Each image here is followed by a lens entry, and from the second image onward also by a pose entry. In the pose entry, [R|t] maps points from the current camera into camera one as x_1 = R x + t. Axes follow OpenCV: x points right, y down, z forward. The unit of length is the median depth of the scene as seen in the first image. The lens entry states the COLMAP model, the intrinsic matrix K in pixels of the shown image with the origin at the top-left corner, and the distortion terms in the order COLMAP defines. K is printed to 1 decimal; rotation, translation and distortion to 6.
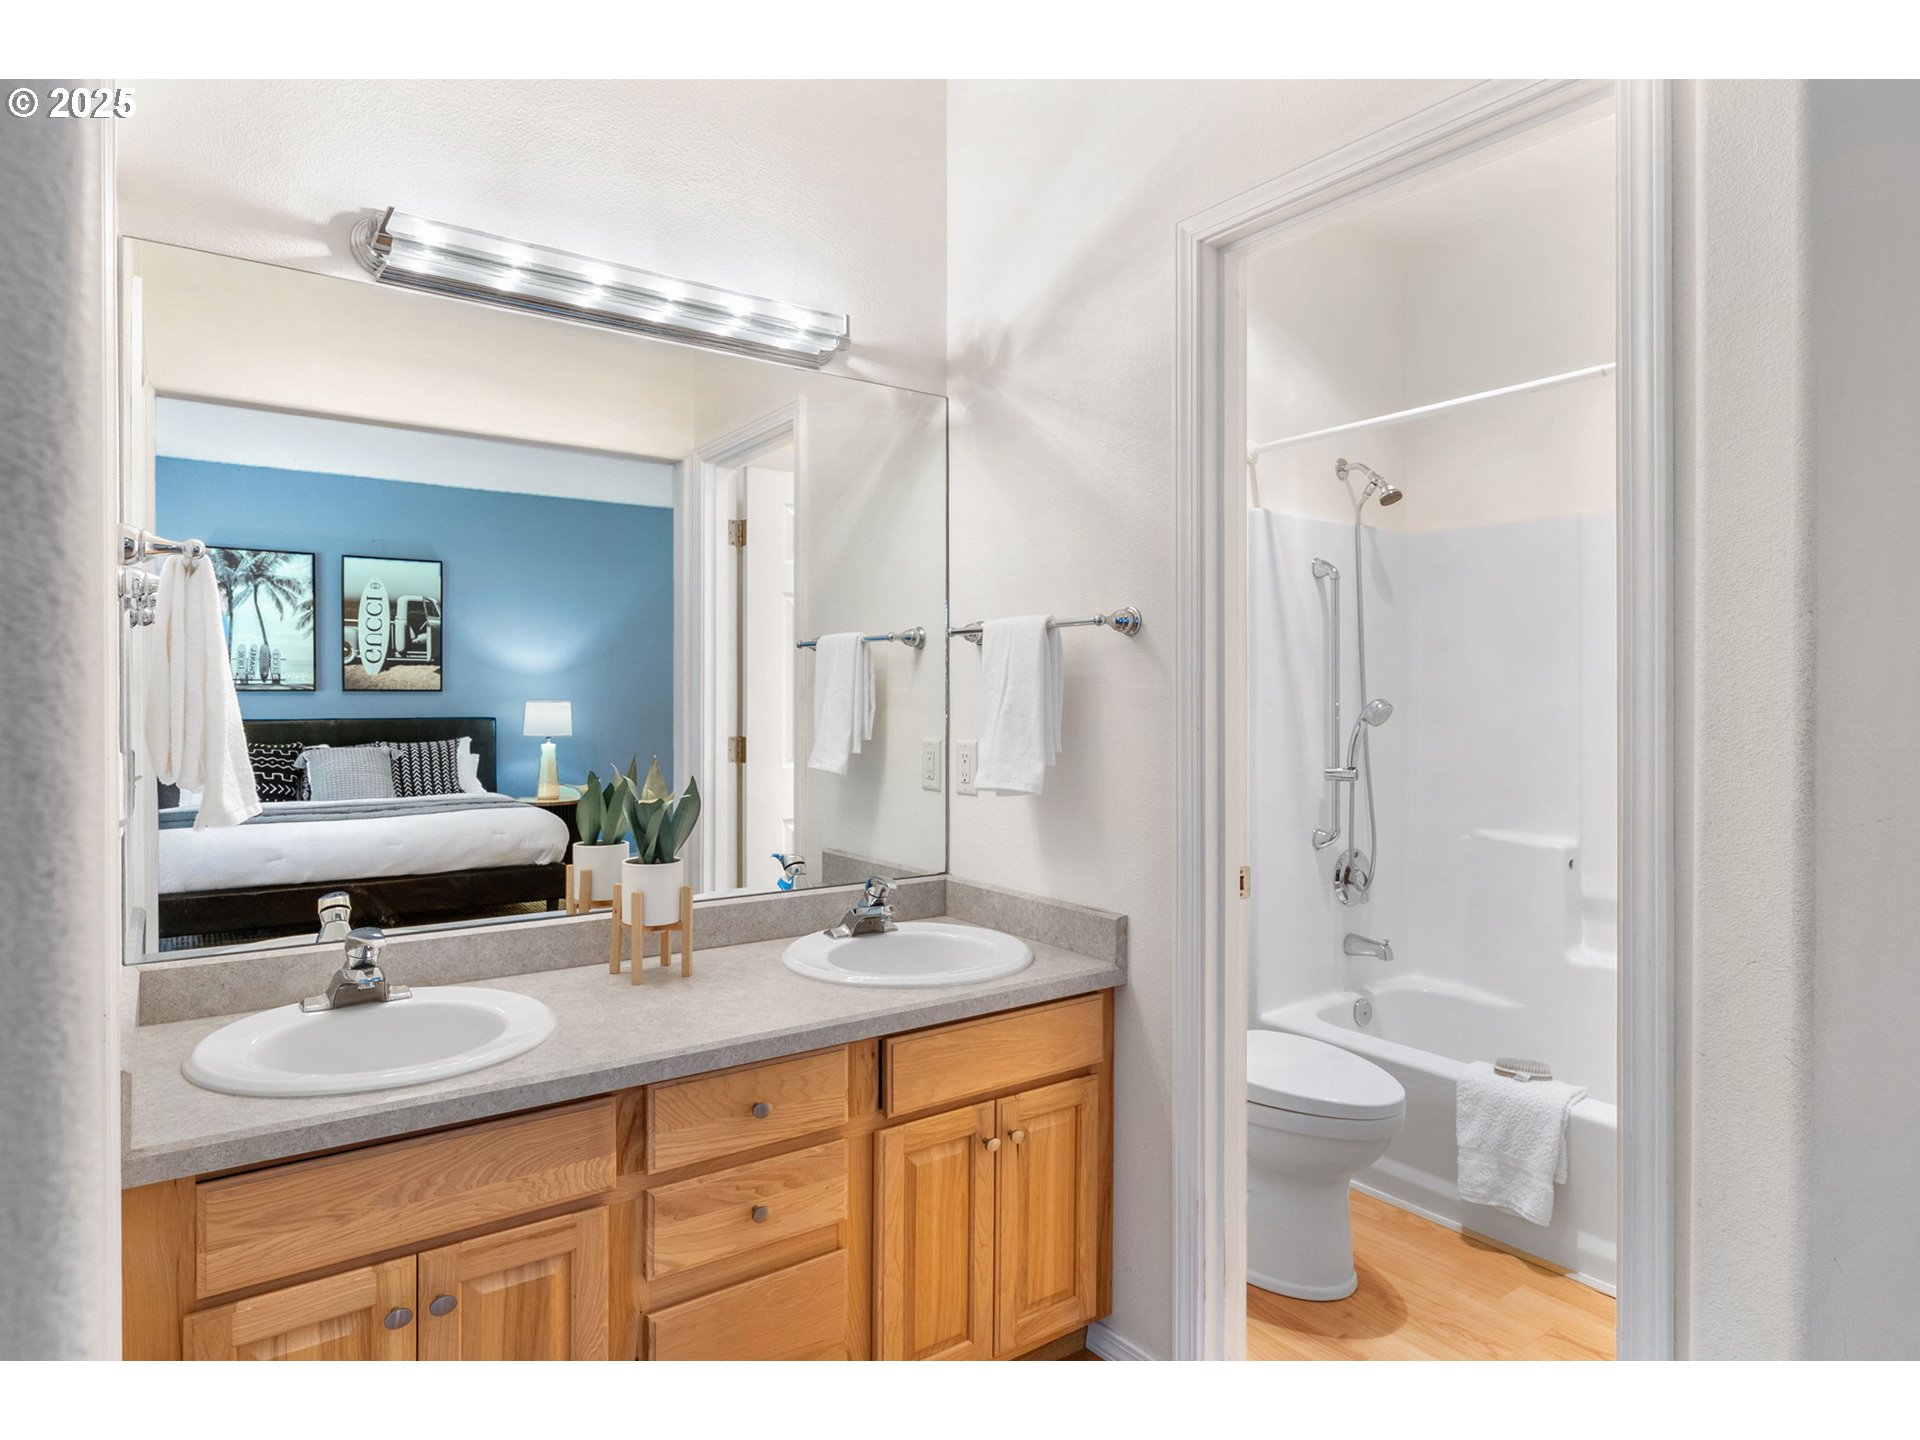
lens RADIAL K [[1095.8, 0, 961.6], [0, 1095.8, 704.3], [0, 0, 1]] dist [-0.002362, -0.000485]
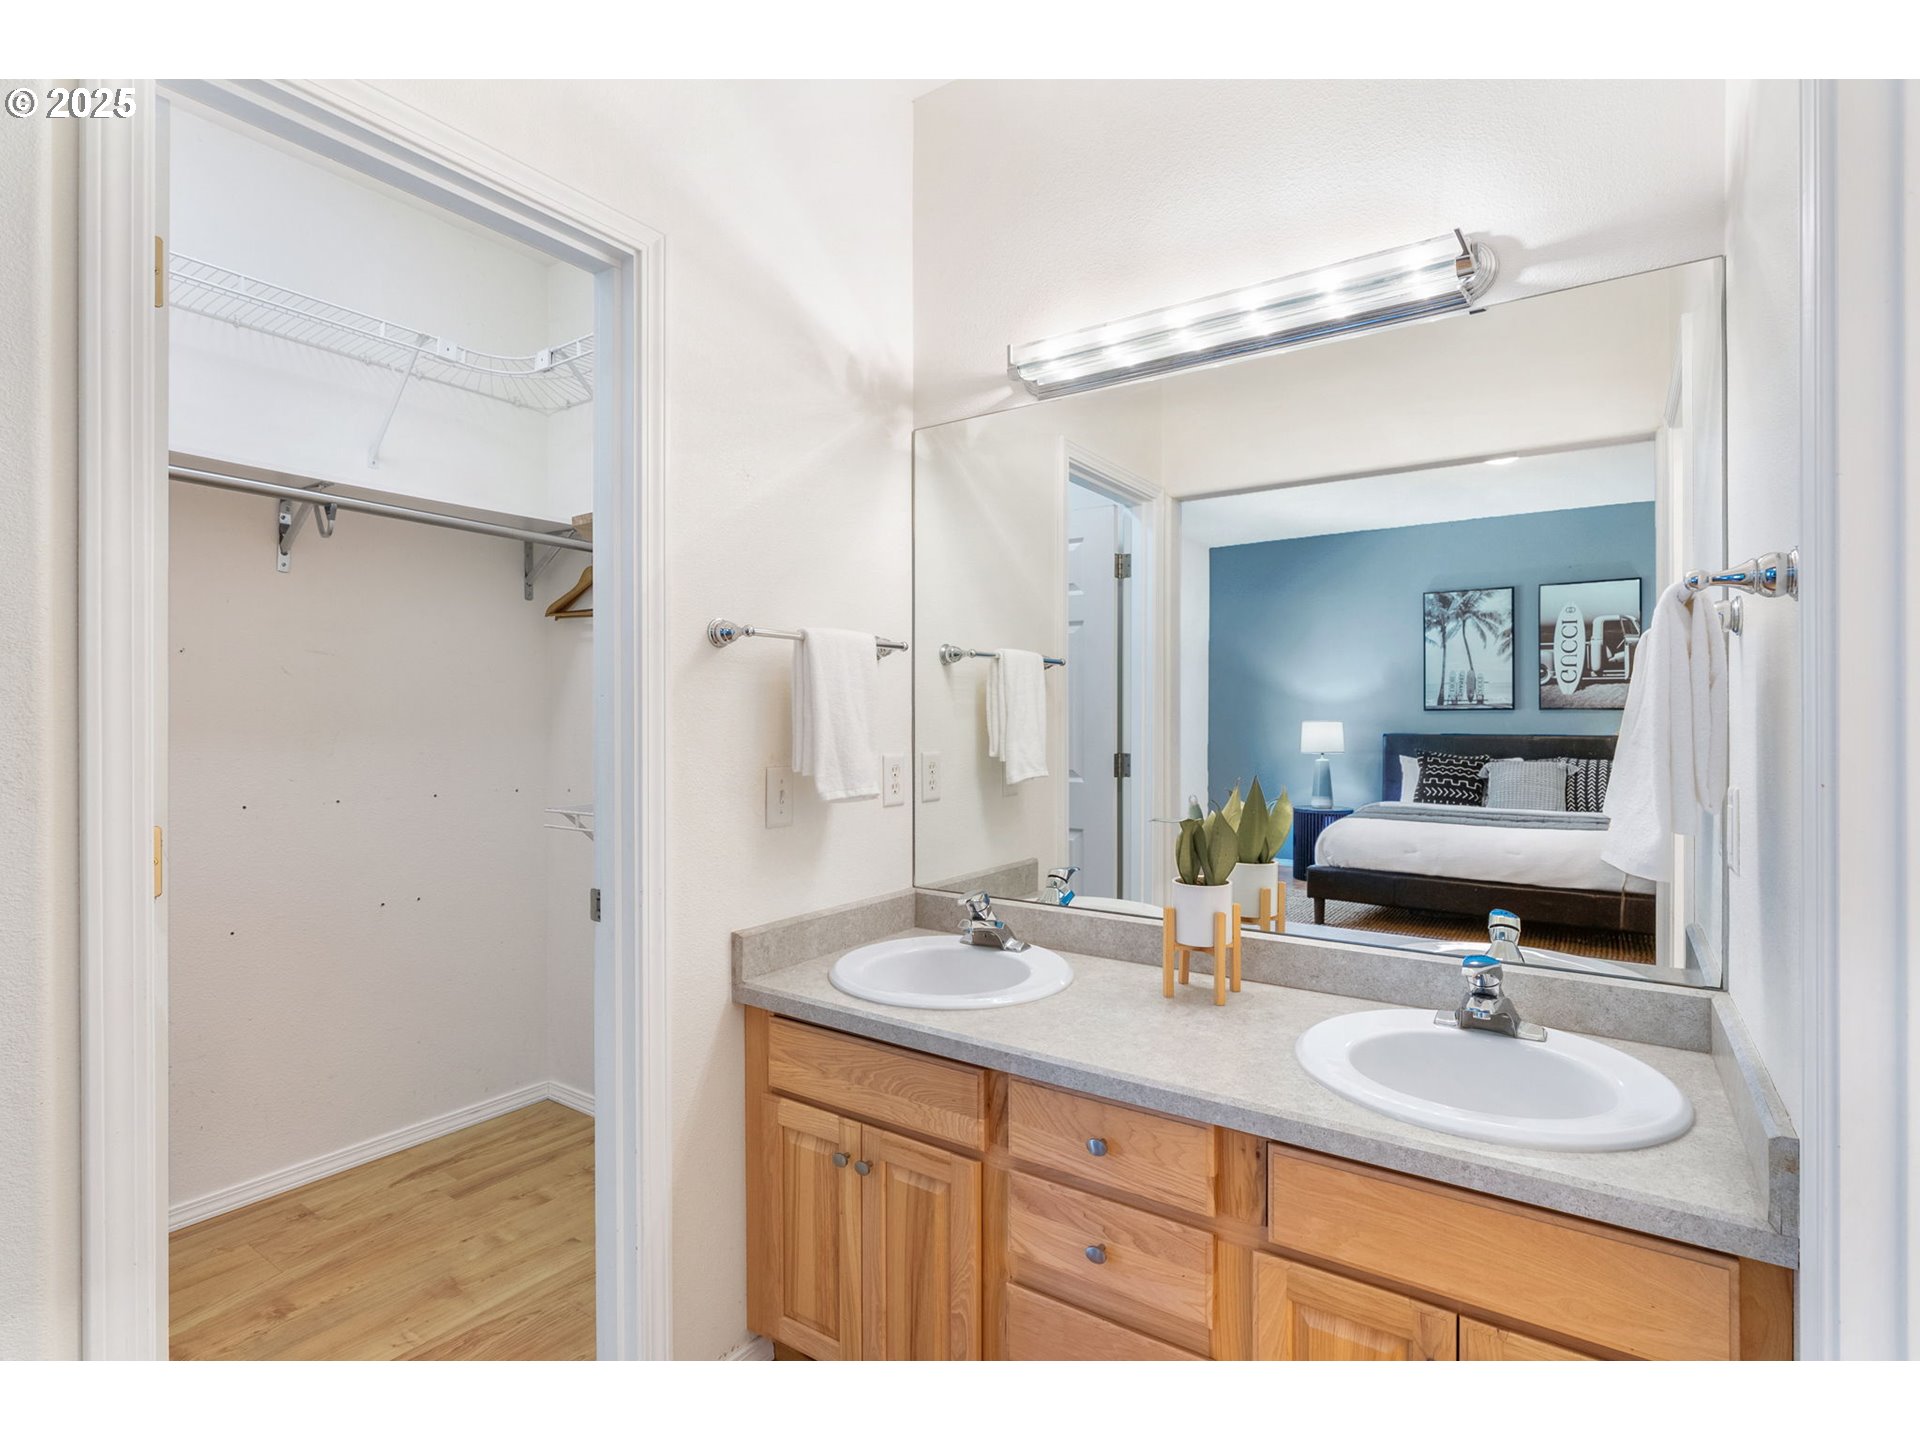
lens RADIAL K [[949.0, 0, 960.0], [0, 949.0, 720.0], [0, 0, 1]] dist [-0.001780, -0.000050]
pose [[0.333934, 0.003832, -0.942589, 0.137286], [-0.003886, 0.999989, 0.002689, -0.002090], [0.942589, 0.002765, 0.333945, 0.146880]]
